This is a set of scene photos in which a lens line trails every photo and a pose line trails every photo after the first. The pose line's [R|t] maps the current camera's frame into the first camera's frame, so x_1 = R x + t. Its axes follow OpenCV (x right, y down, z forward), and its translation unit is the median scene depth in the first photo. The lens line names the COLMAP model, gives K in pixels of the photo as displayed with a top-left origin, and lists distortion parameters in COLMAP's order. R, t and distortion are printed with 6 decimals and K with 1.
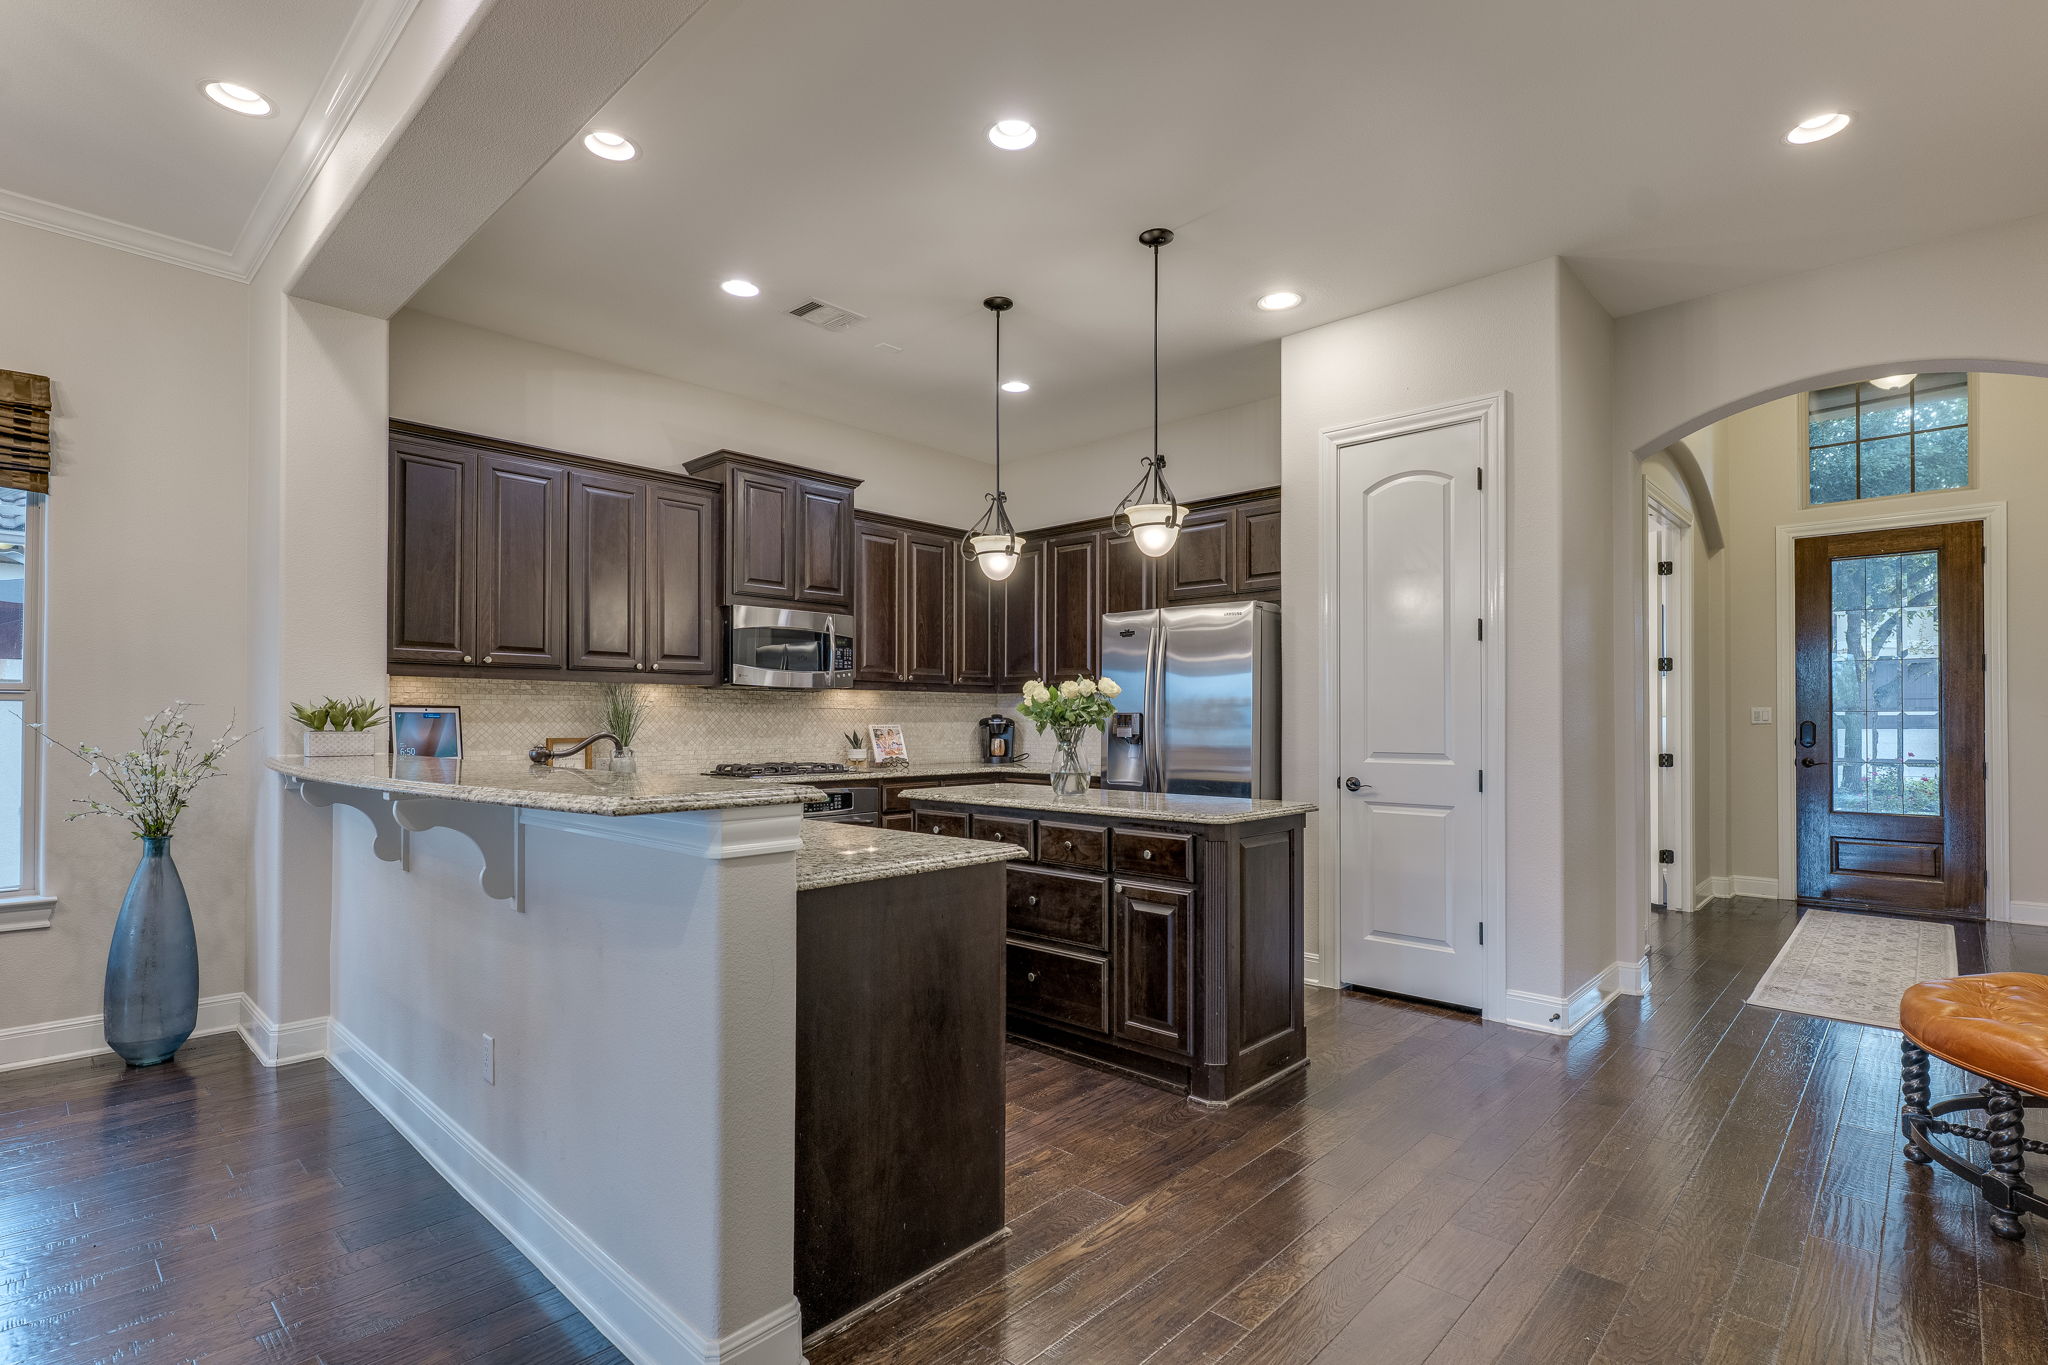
lens RADIAL K [[964.7, 0, 1017.4], [0, 964.7, 705.7], [0, 0, 1]] dist [-0.000968, -0.000513]
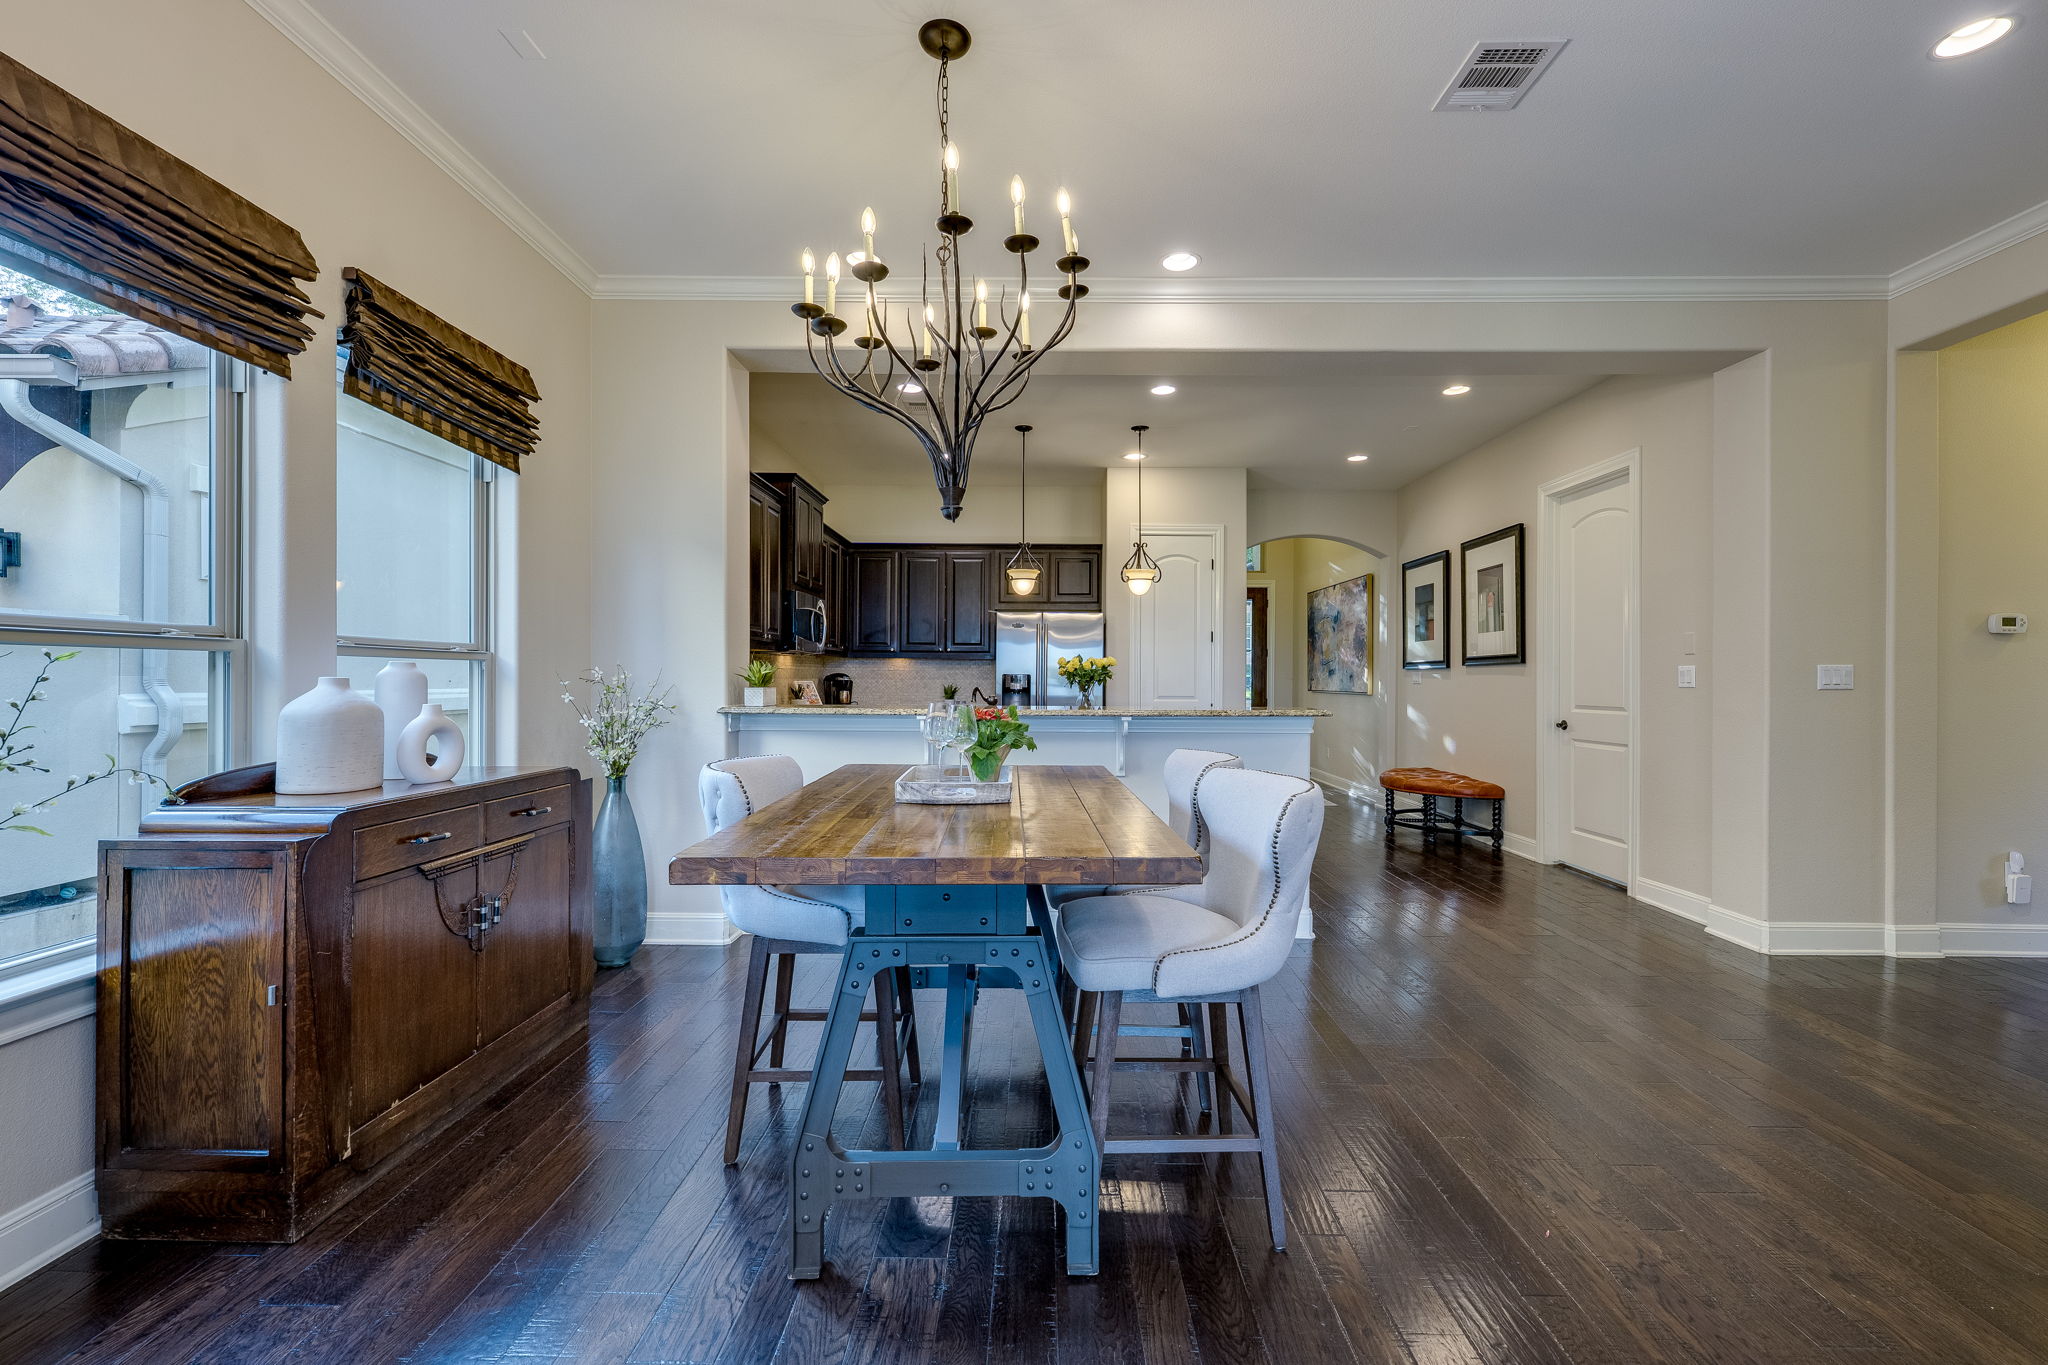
lens RADIAL K [[867.8, 0, 1024.0], [0, 867.8, 682.5], [0, 0, 1]] dist [-0.012497, -0.000120]
pose [[0.737529, -0.000679, 0.675315, -0.726884], [-0.016434, 0.999685, 0.018953, -0.005864], [-0.675115, -0.025076, 0.737286, -0.075063]]
